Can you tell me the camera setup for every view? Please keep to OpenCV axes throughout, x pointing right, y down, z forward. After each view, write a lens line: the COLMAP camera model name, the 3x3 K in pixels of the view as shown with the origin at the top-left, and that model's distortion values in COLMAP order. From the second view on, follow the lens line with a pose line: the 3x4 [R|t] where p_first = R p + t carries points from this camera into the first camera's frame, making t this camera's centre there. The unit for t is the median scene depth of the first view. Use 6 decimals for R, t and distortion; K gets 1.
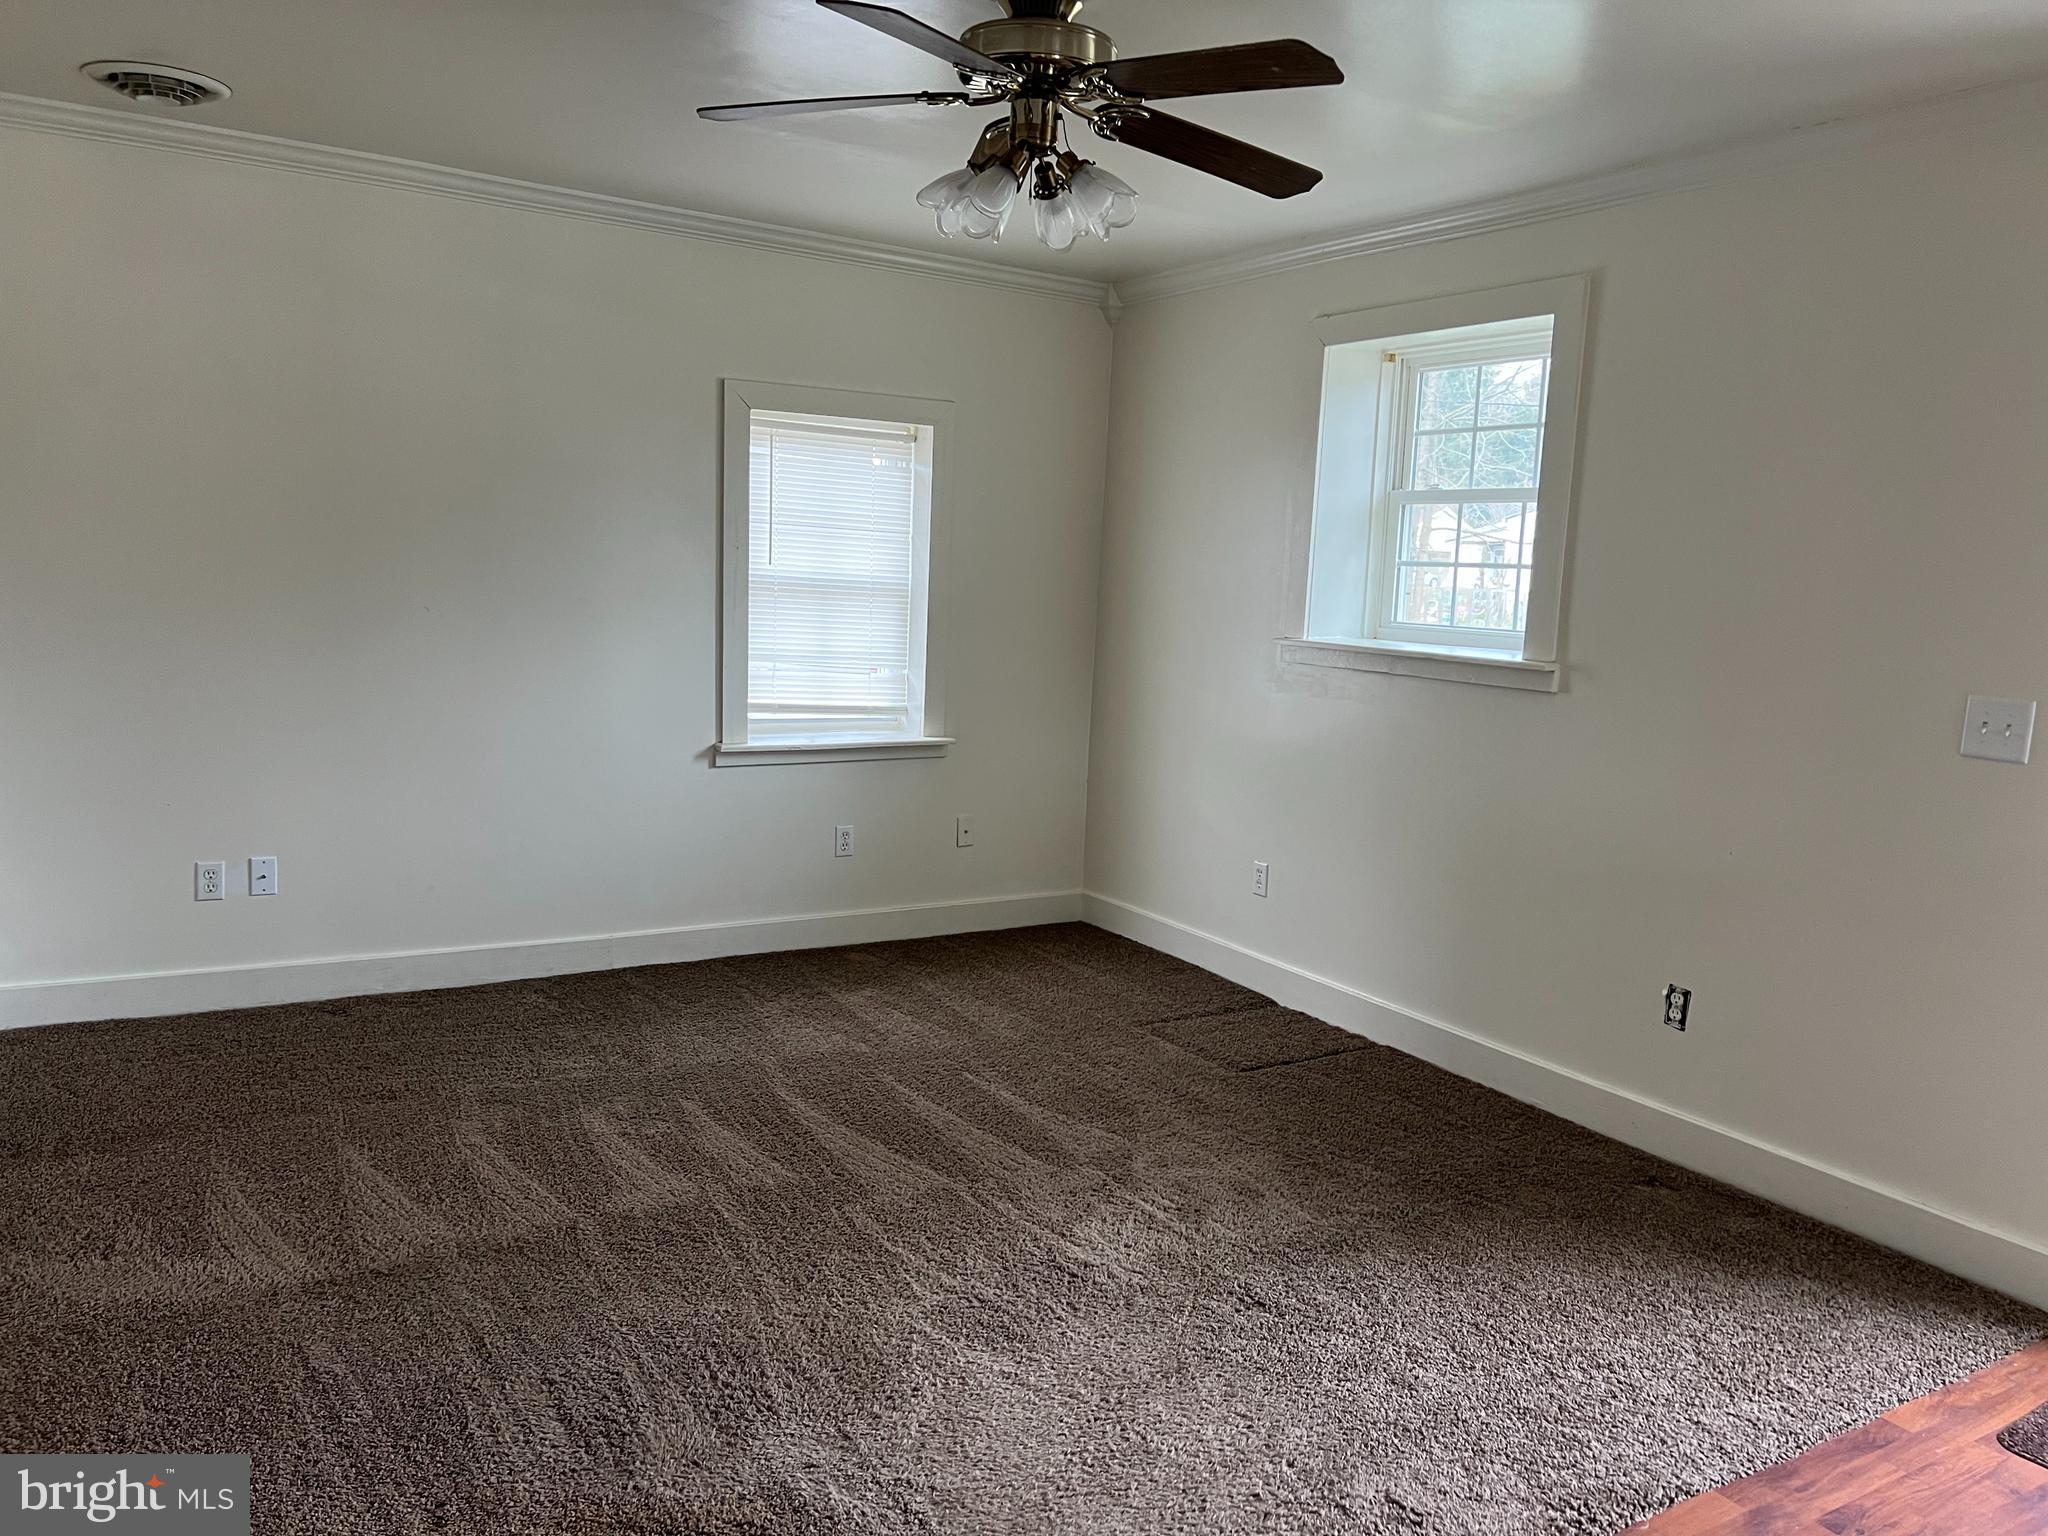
lens RADIAL K [[1556.6, 0, 1024.0], [0, 1556.6, 768.0], [0, 0, 1]] dist [0.129100, -0.134182]
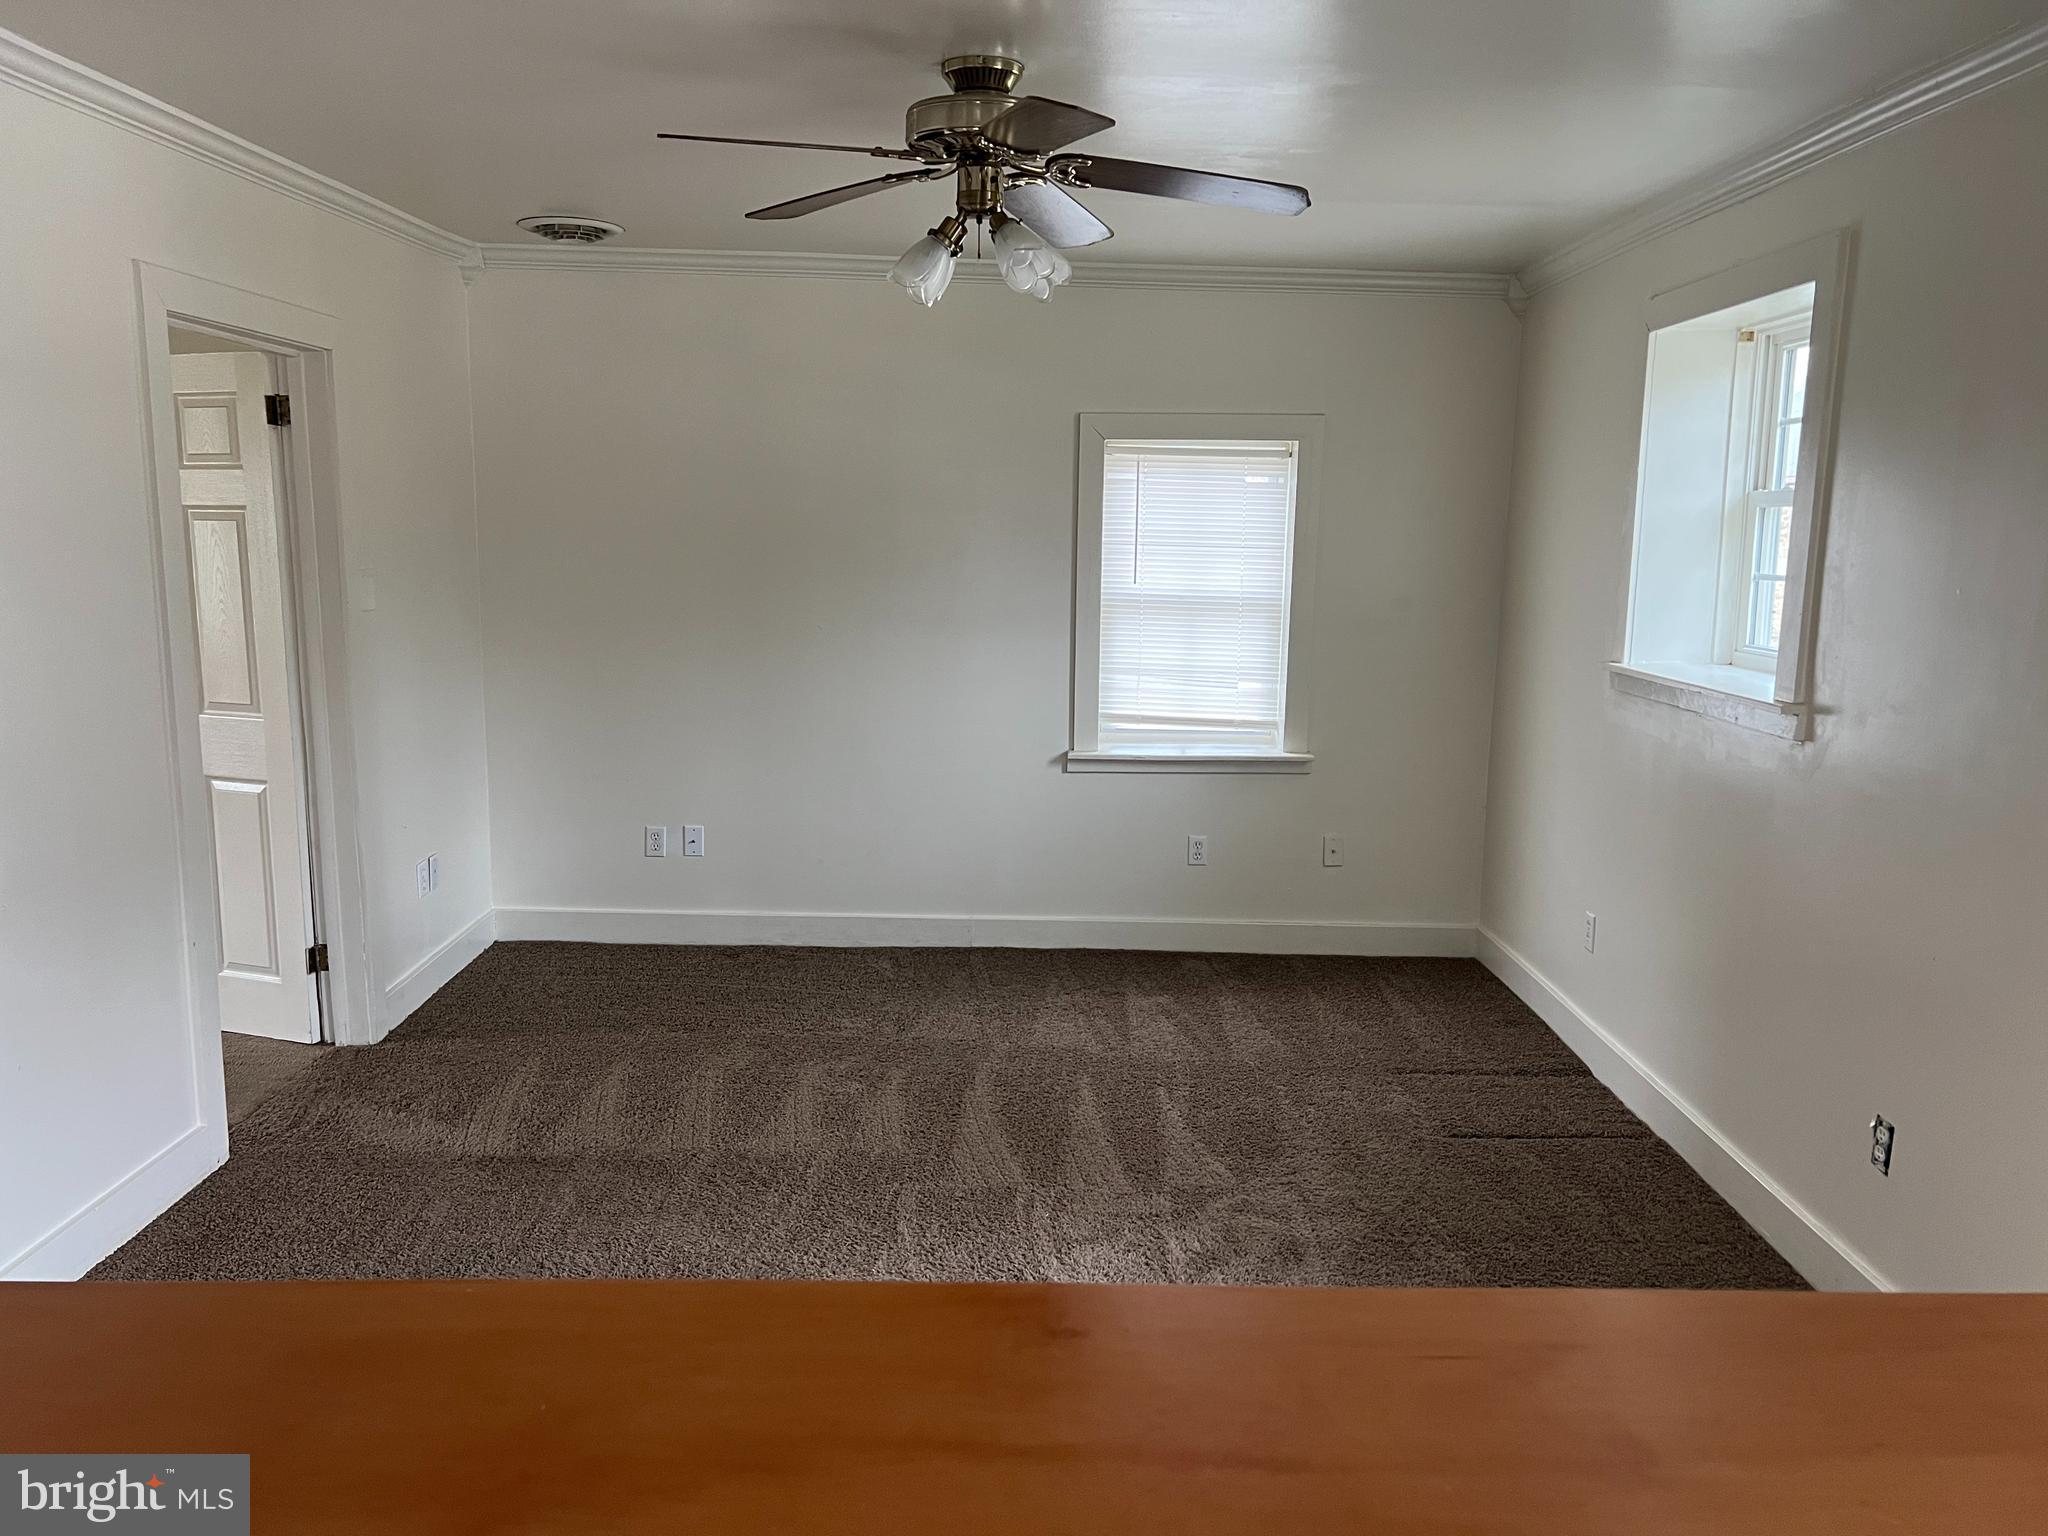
lens RADIAL K [[1556.6, 0, 1024.0], [0, 1556.6, 768.0], [0, 0, 1]] dist [0.129100, -0.134182]
pose [[0.857542, 0.054432, -0.511526, 0.349764], [-0.049604, 0.998502, 0.023093, -0.028884], [0.512016, 0.005571, 0.858958, 0.065460]]
